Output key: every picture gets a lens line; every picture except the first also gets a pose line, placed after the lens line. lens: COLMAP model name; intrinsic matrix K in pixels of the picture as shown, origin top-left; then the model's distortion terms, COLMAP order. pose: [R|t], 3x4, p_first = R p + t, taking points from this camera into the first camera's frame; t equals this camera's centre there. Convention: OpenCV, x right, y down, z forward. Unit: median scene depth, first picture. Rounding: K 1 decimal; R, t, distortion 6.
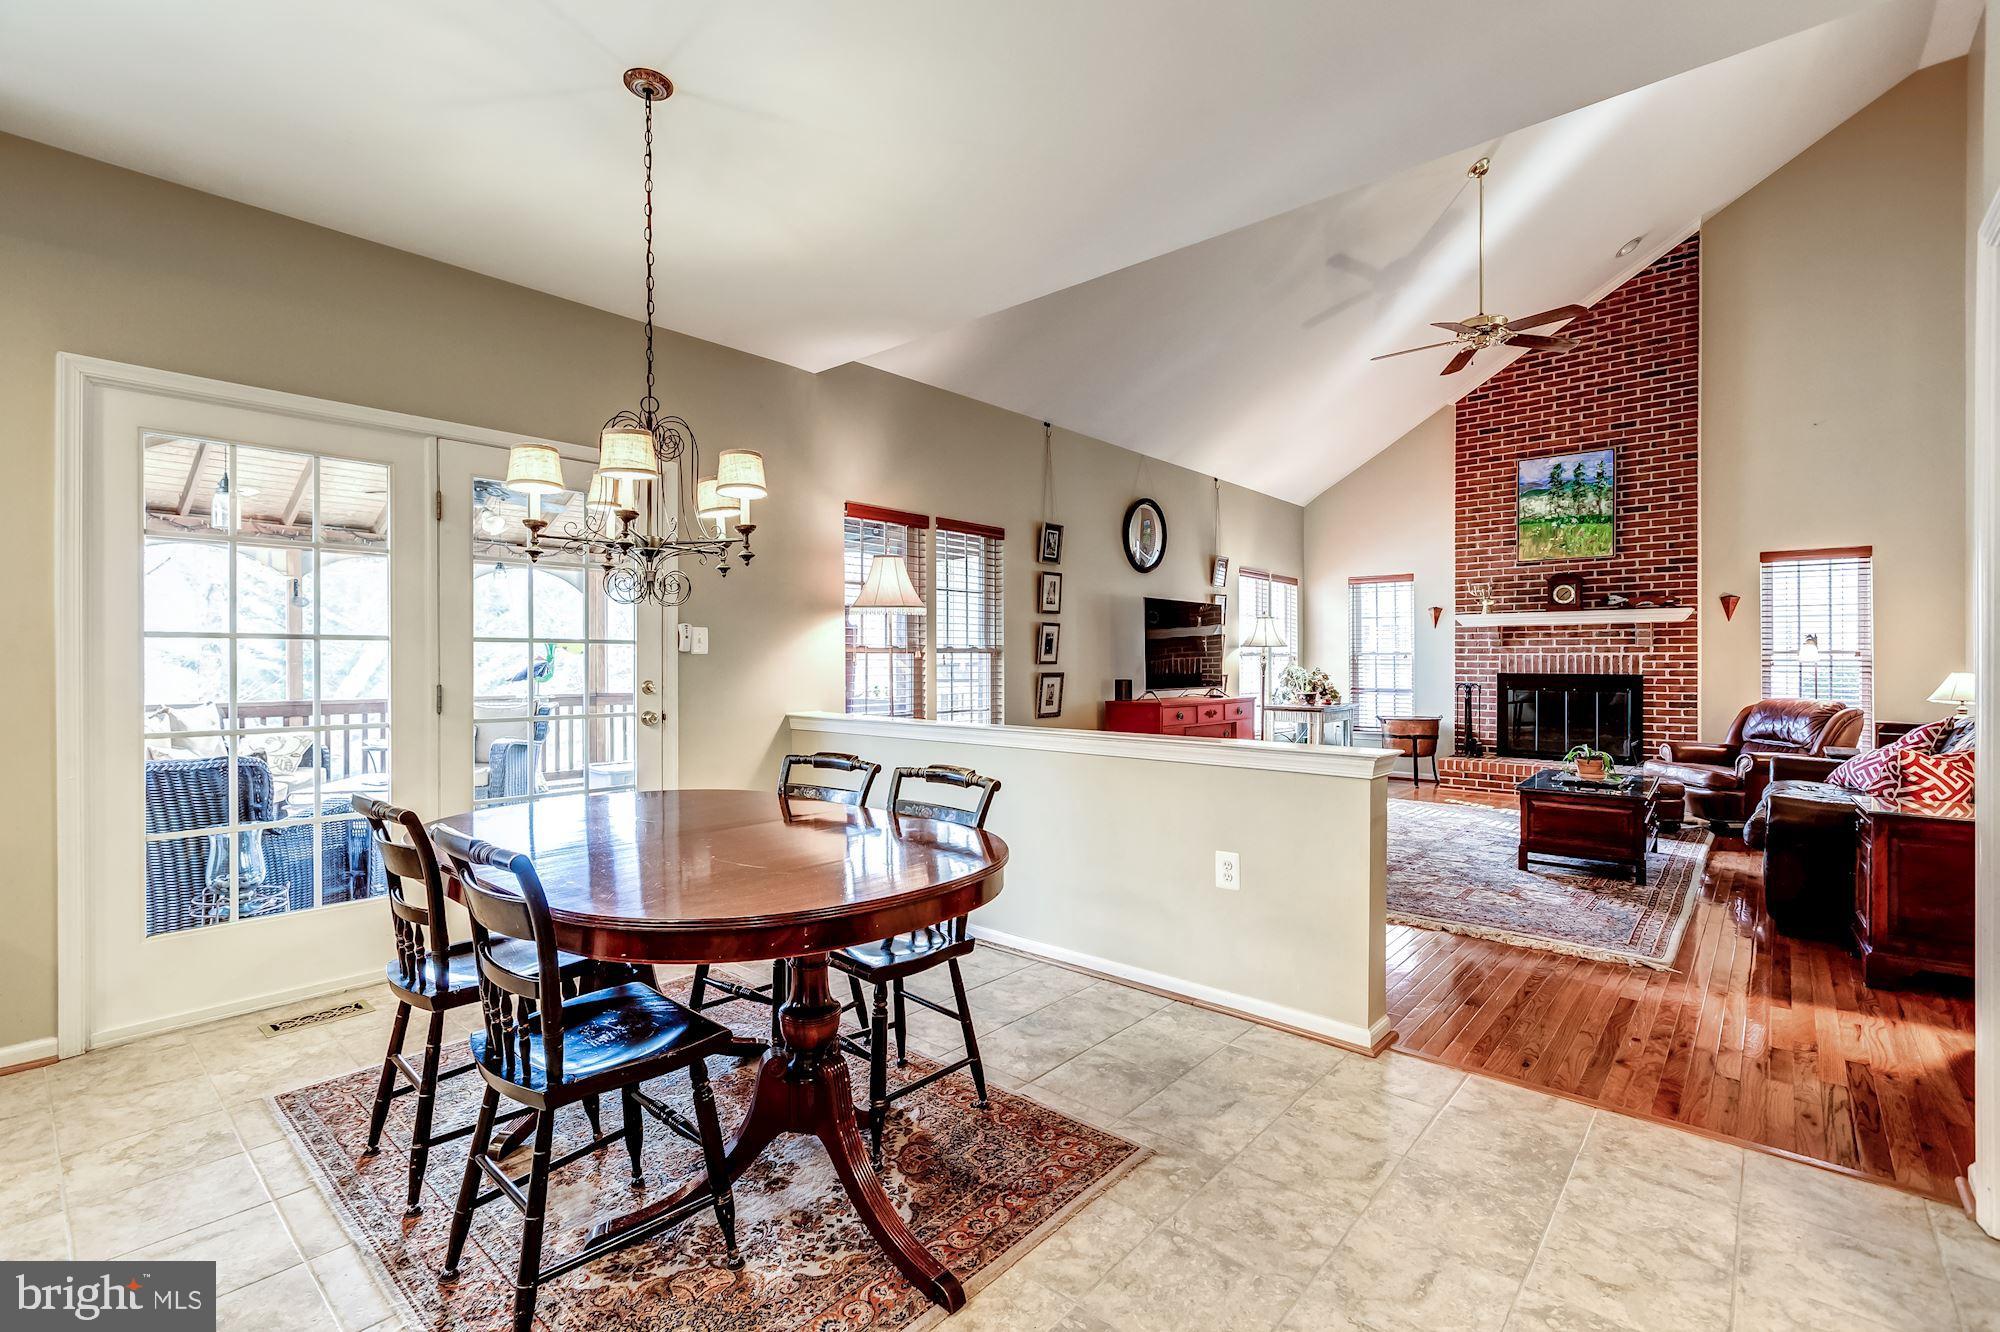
lens RADIAL K [[888.2, 0, 997.7], [0, 888.2, 664.5], [0, 0, 1]] dist [0.002339, -0.000210]
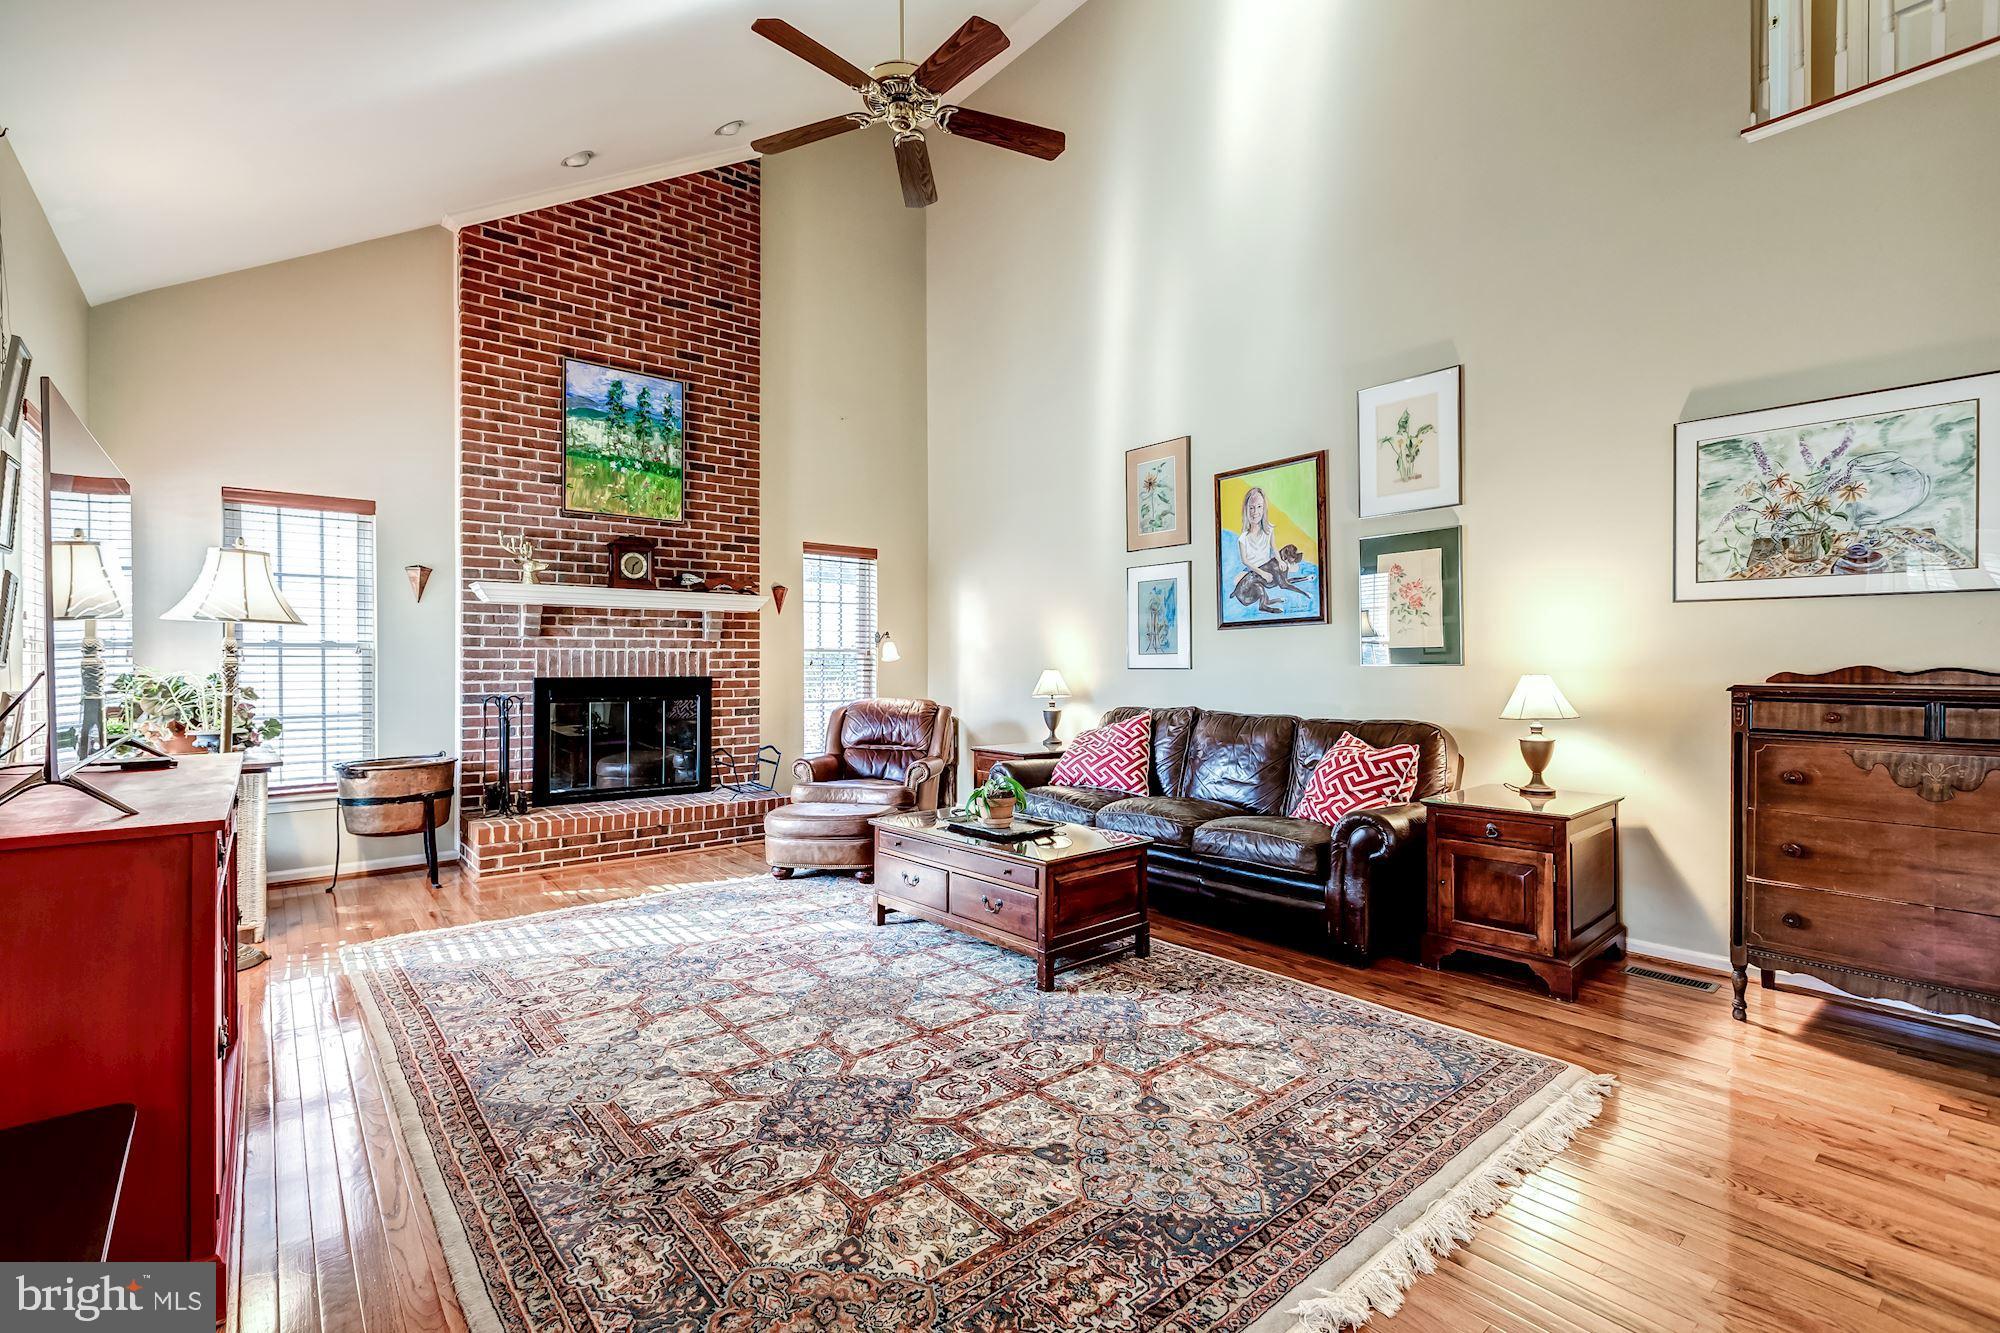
lens RADIAL K [[888.2, 0, 996.8], [0, 888.2, 662.0], [0, 0, 1]] dist [0.002339, -0.000210]
pose [[0.159728, 0.000173, 0.987161, -0.021515], [0.003783, 0.999993, -0.000788, 0.000115], [-0.987154, 0.003861, 0.159726, 0.617554]]
